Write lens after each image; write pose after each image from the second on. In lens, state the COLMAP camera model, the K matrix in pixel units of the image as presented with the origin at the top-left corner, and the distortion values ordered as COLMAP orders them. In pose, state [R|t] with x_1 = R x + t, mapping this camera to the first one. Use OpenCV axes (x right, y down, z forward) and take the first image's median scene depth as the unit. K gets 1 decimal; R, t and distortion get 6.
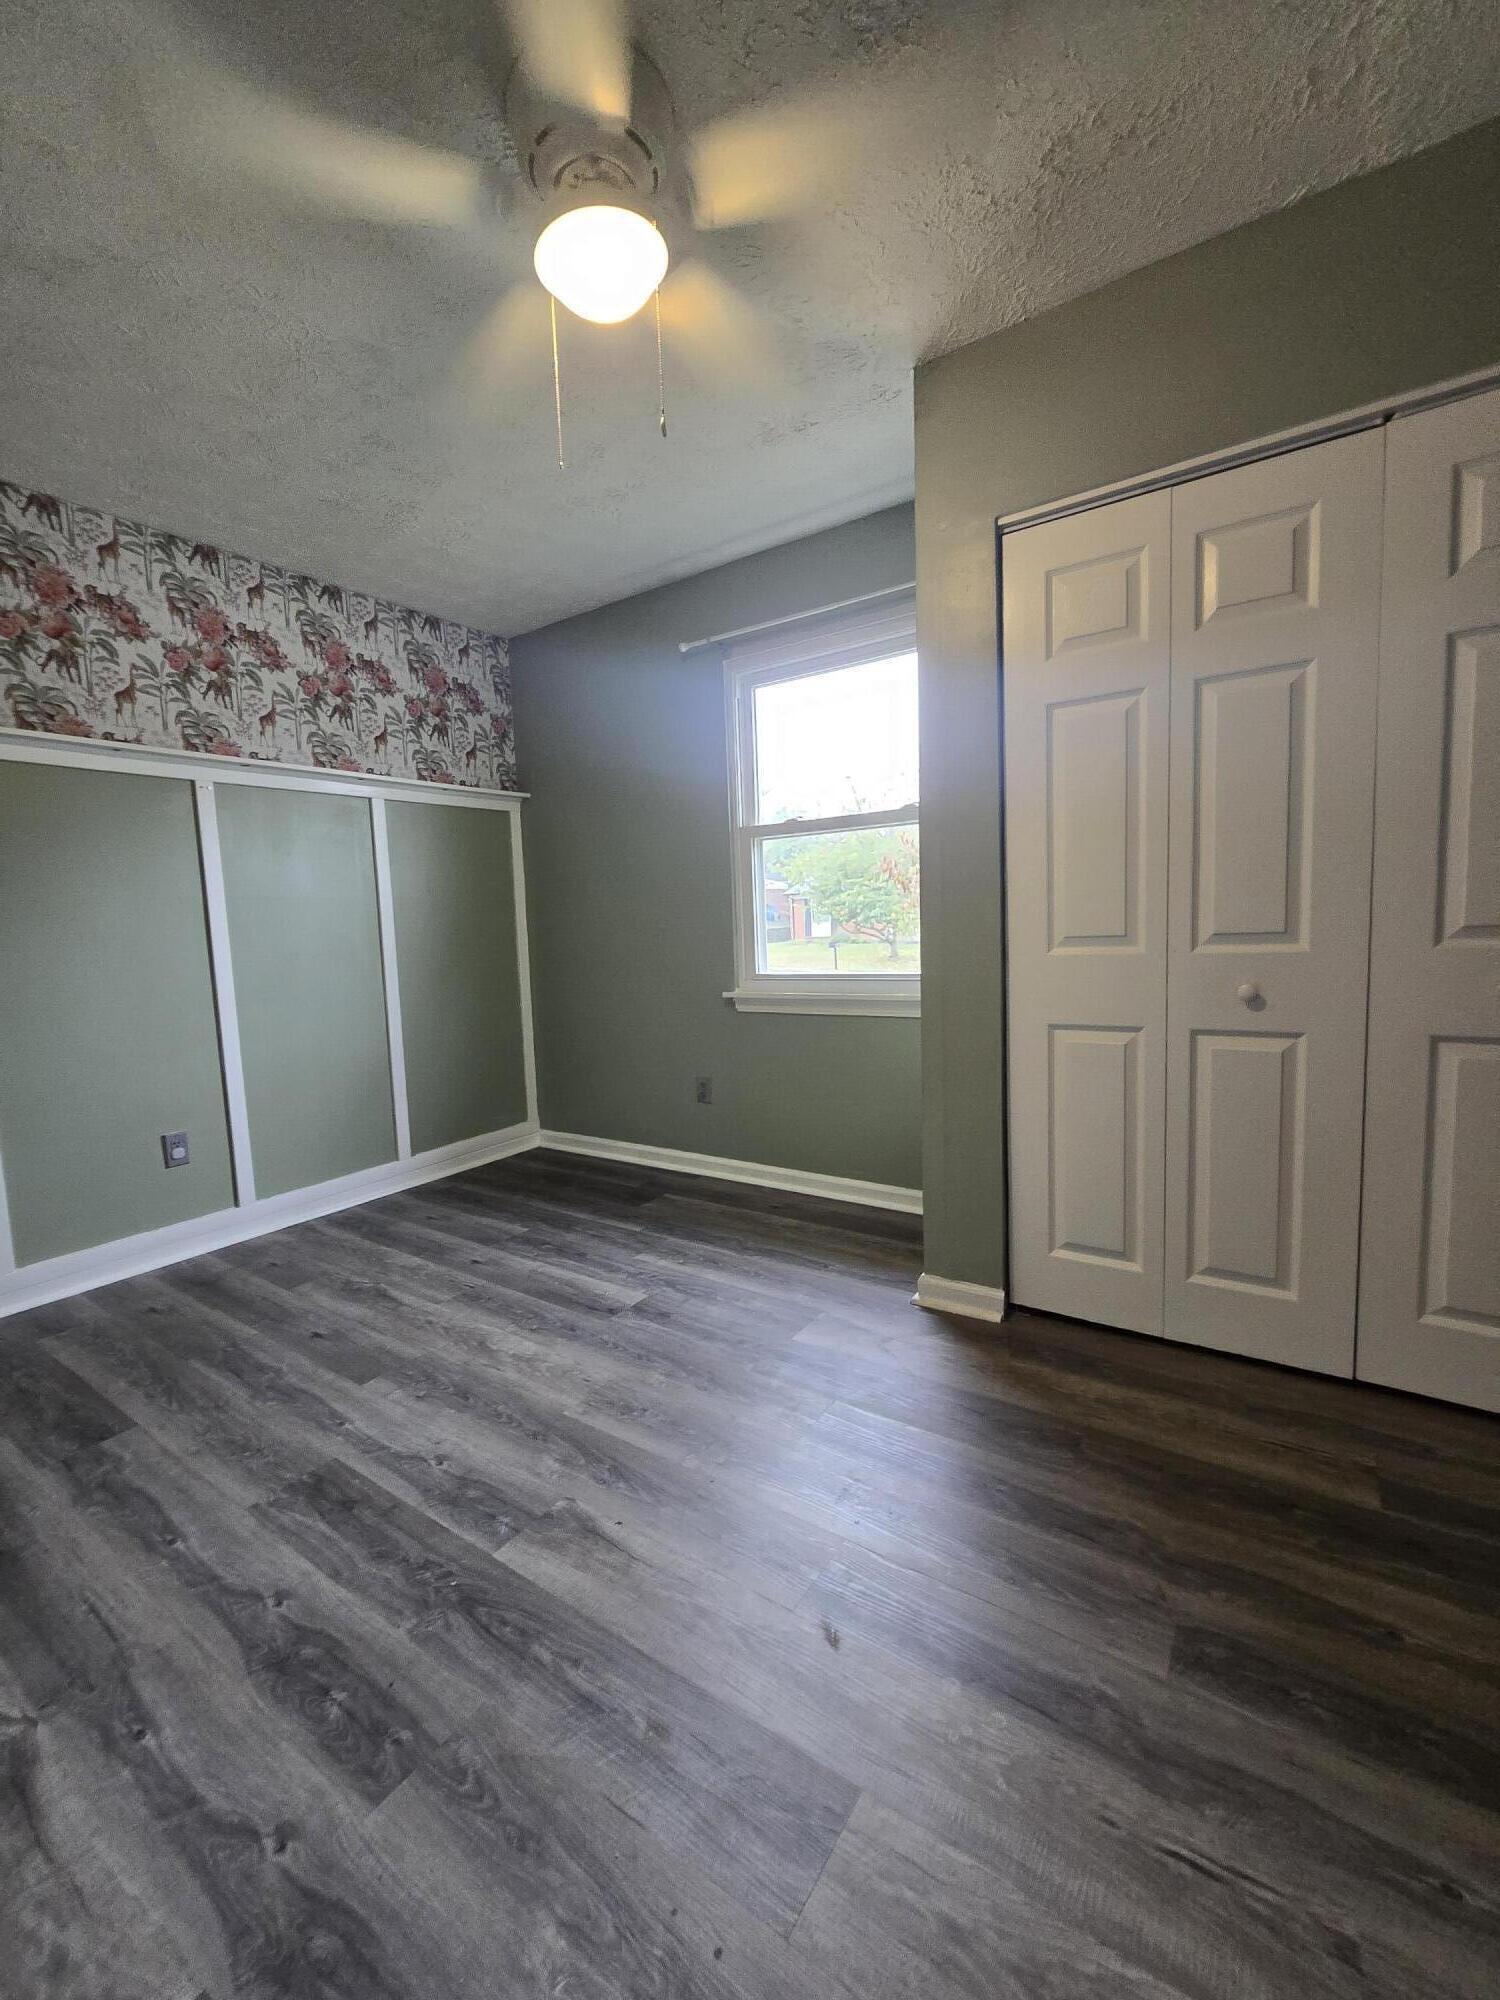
lens RADIAL K [[819.7, 0, 740.0], [0, 819.7, 1002.0], [0, 0, 1]] dist [-0.009185, 0.003149]
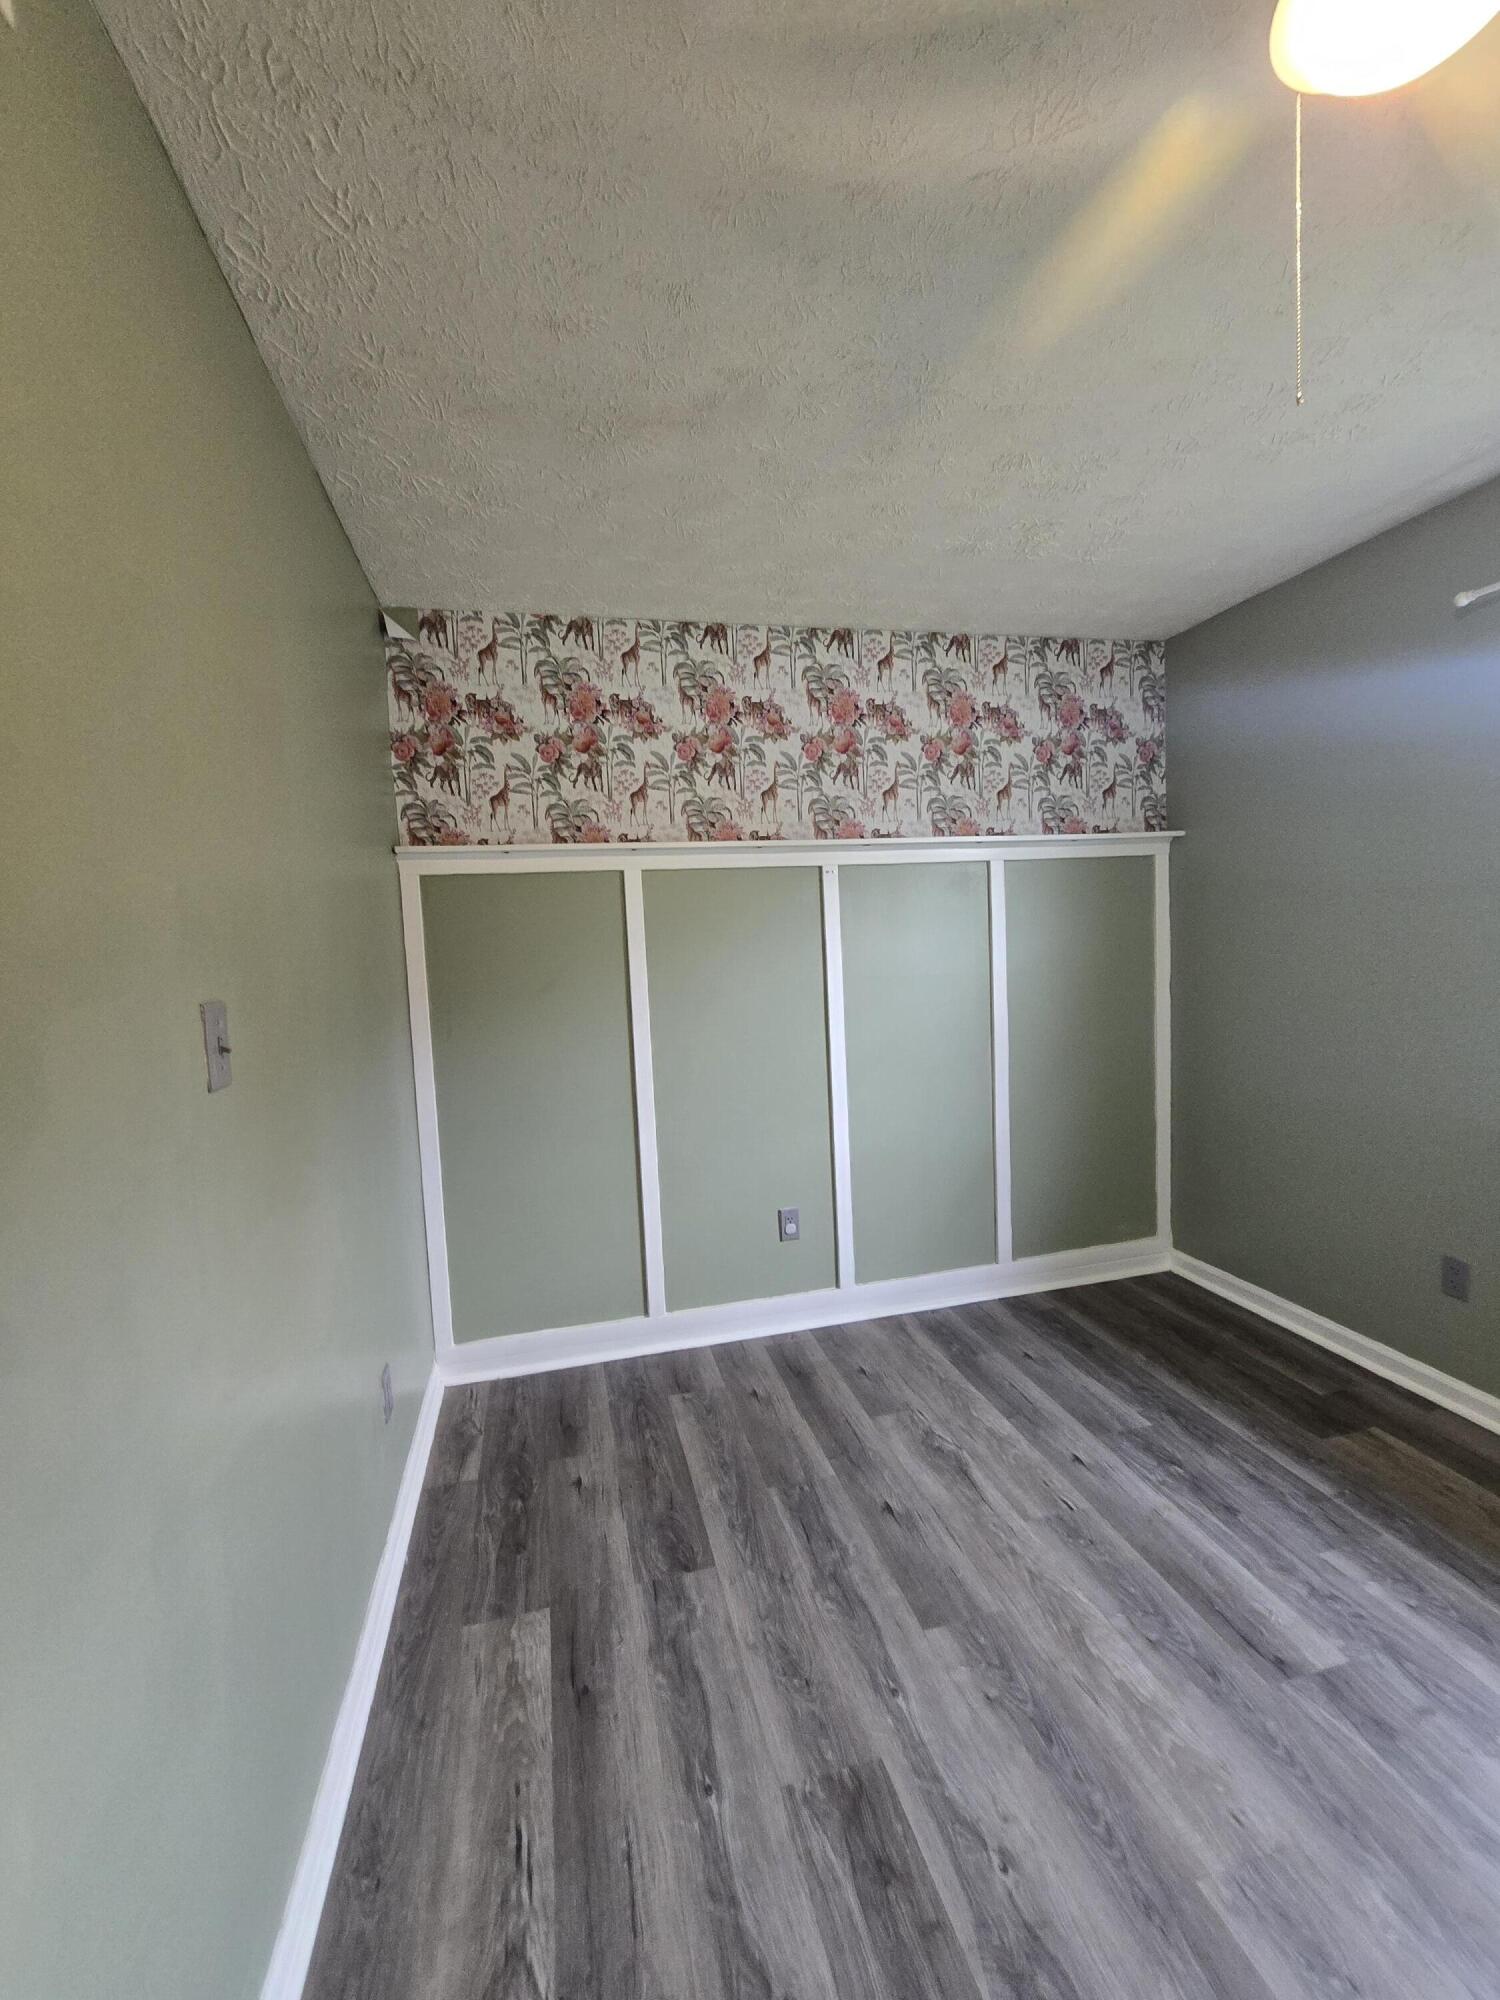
lens RADIAL K [[819.7, 0, 742.5], [0, 819.7, 997.4], [0, 0, 1]] dist [-0.009185, 0.003149]
pose [[0.747837, 0.049885, -0.662005, -0.081976], [-0.048330, 0.998618, 0.020655, -0.166293], [0.662120, 0.016548, 0.749215, 0.235665]]
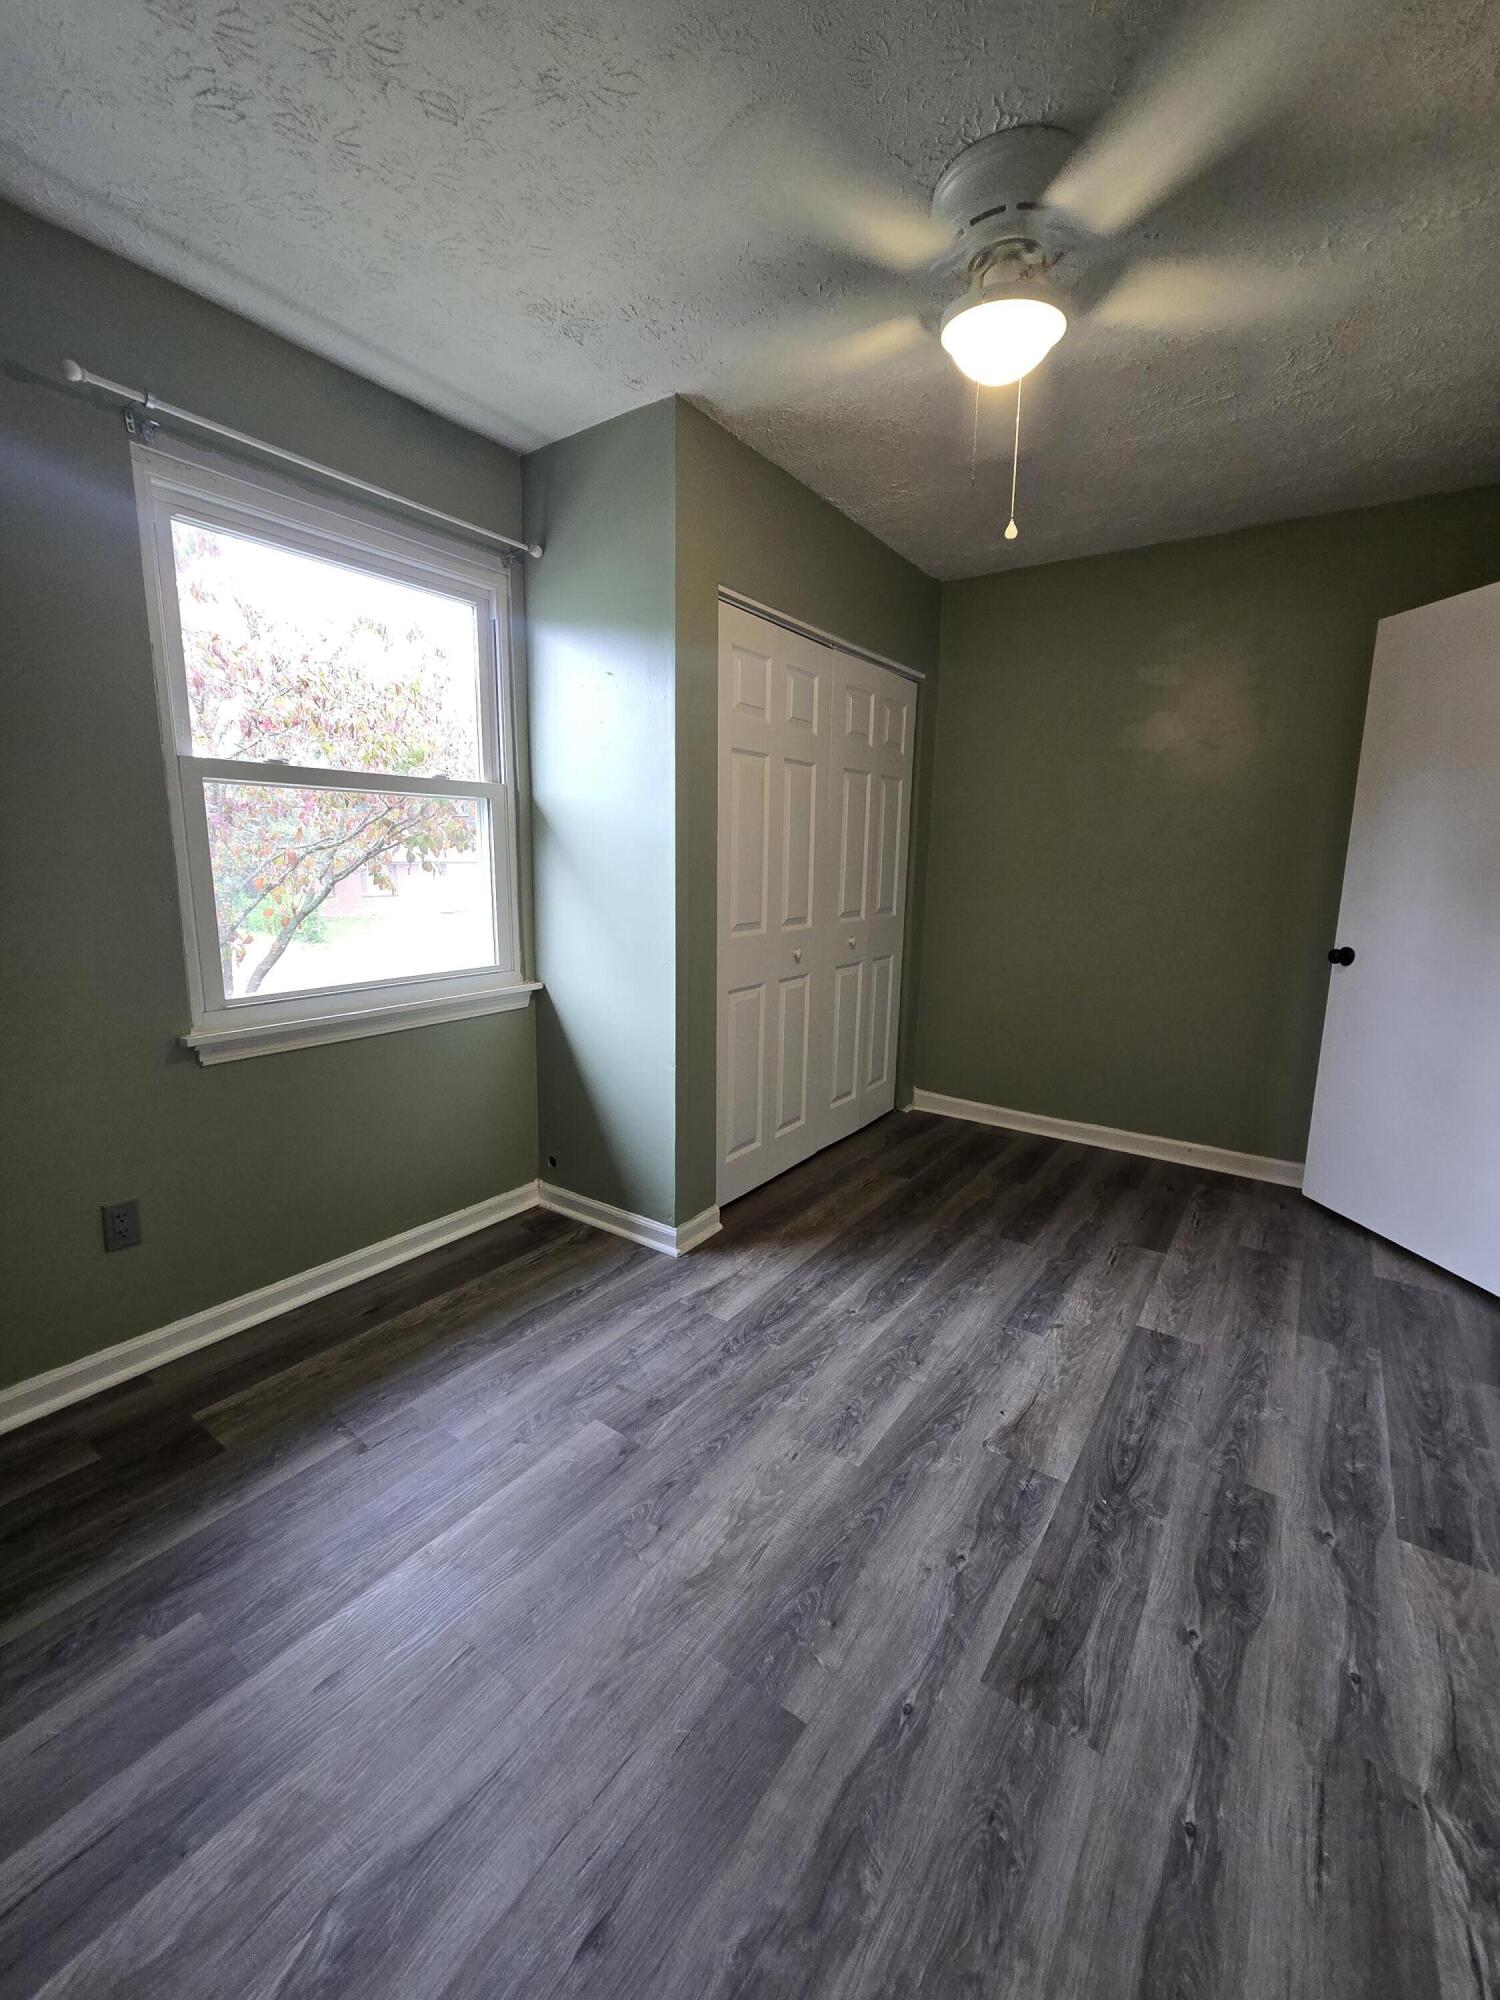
lens RADIAL K [[819.7, 0, 752.8], [0, 819.7, 995.4], [0, 0, 1]] dist [-0.009185, 0.003149]
pose [[0.010831, -0.131118, 0.991308, -0.926172], [0.084188, 0.987965, 0.129756, -0.131740], [-0.996391, 0.082051, 0.021739, 0.922004]]
